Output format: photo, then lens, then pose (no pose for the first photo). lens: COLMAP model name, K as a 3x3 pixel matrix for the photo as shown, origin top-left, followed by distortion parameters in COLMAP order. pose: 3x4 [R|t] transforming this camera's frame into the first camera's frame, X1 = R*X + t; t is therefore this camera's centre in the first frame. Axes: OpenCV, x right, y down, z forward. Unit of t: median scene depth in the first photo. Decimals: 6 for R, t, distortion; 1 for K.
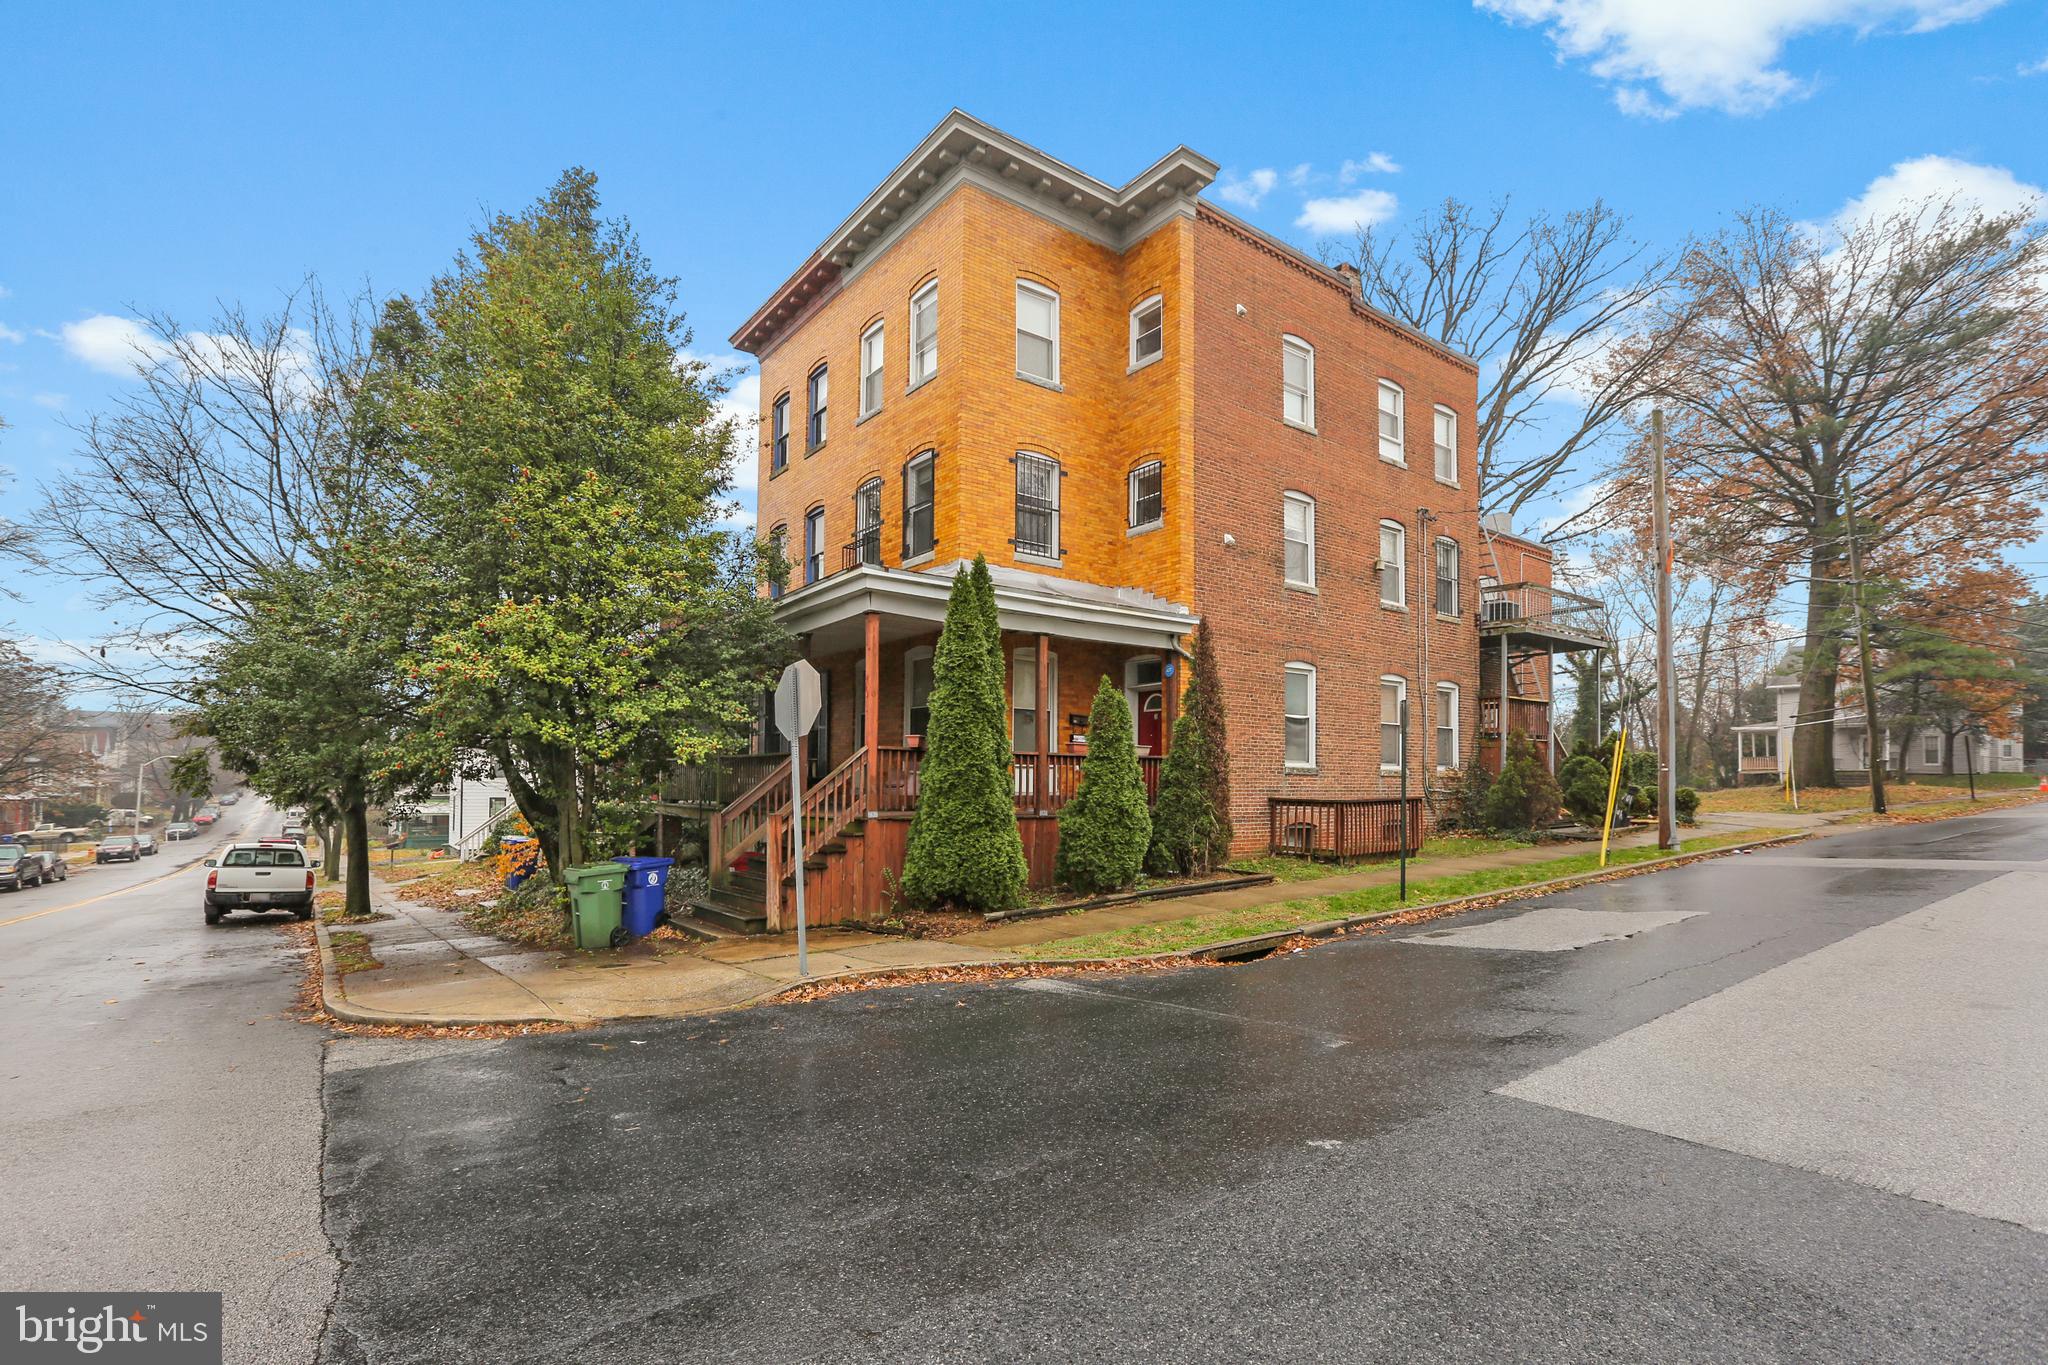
lens RADIAL K [[957.2, 0, 1025.1], [0, 957.2, 721.8], [0, 0, 1]] dist [-0.001668, 0.000632]
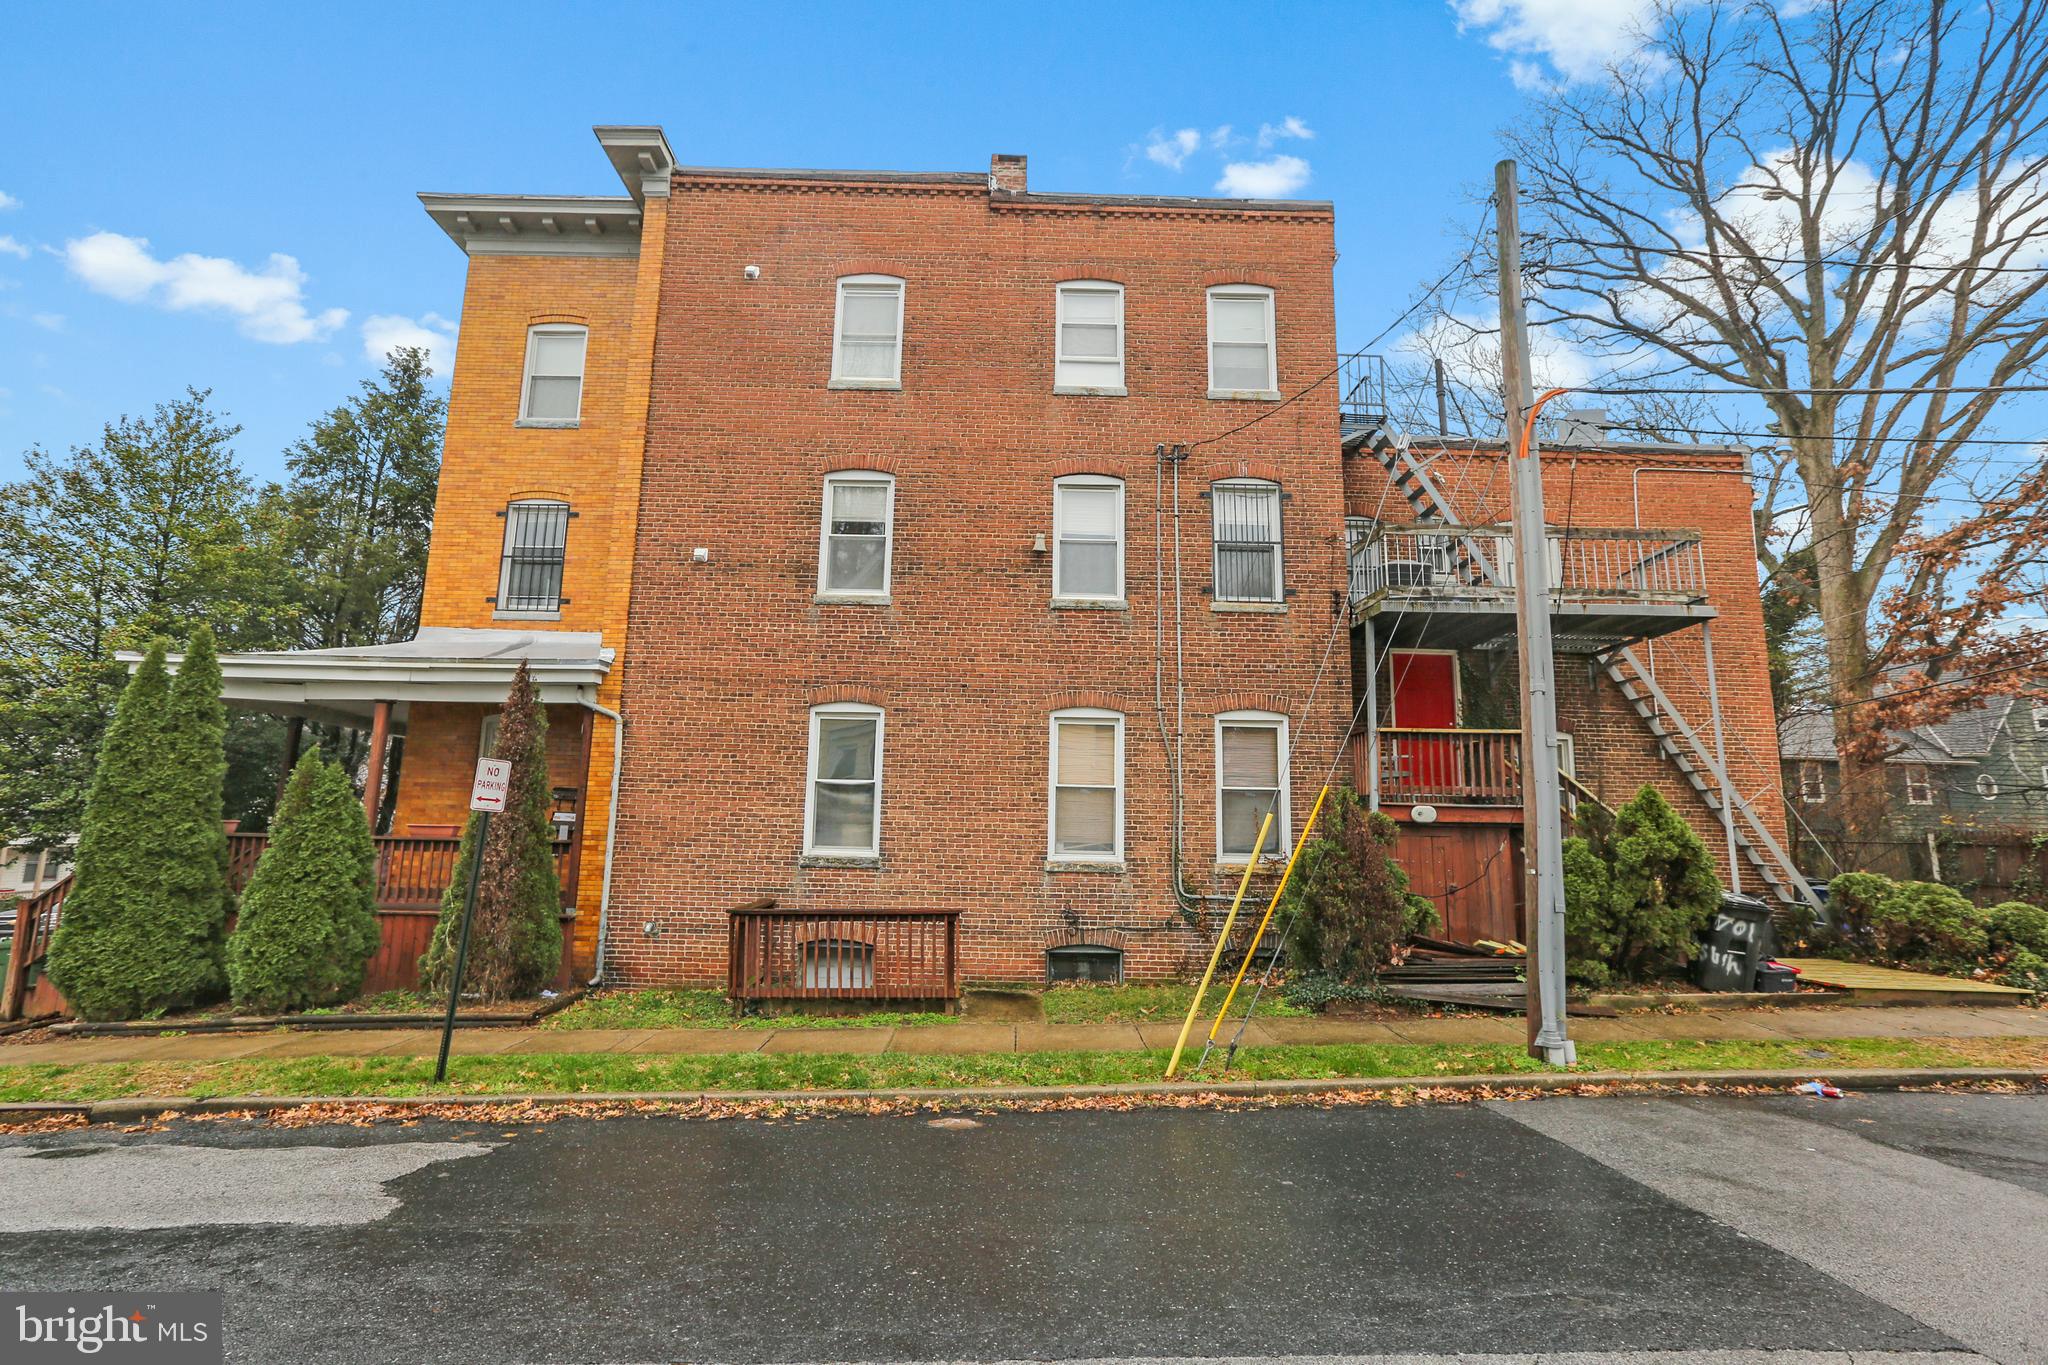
lens RADIAL K [[950.0, 0, 1025.5], [0, 950.0, 643.1], [0, 0, 1]] dist [0.001064, 0.000379]
pose [[0.799602, -0.118568, -0.588709, 0.799767], [0.026707, 0.986366, -0.162384, 0.010474], [0.599936, 0.114120, 0.791867, 0.518019]]
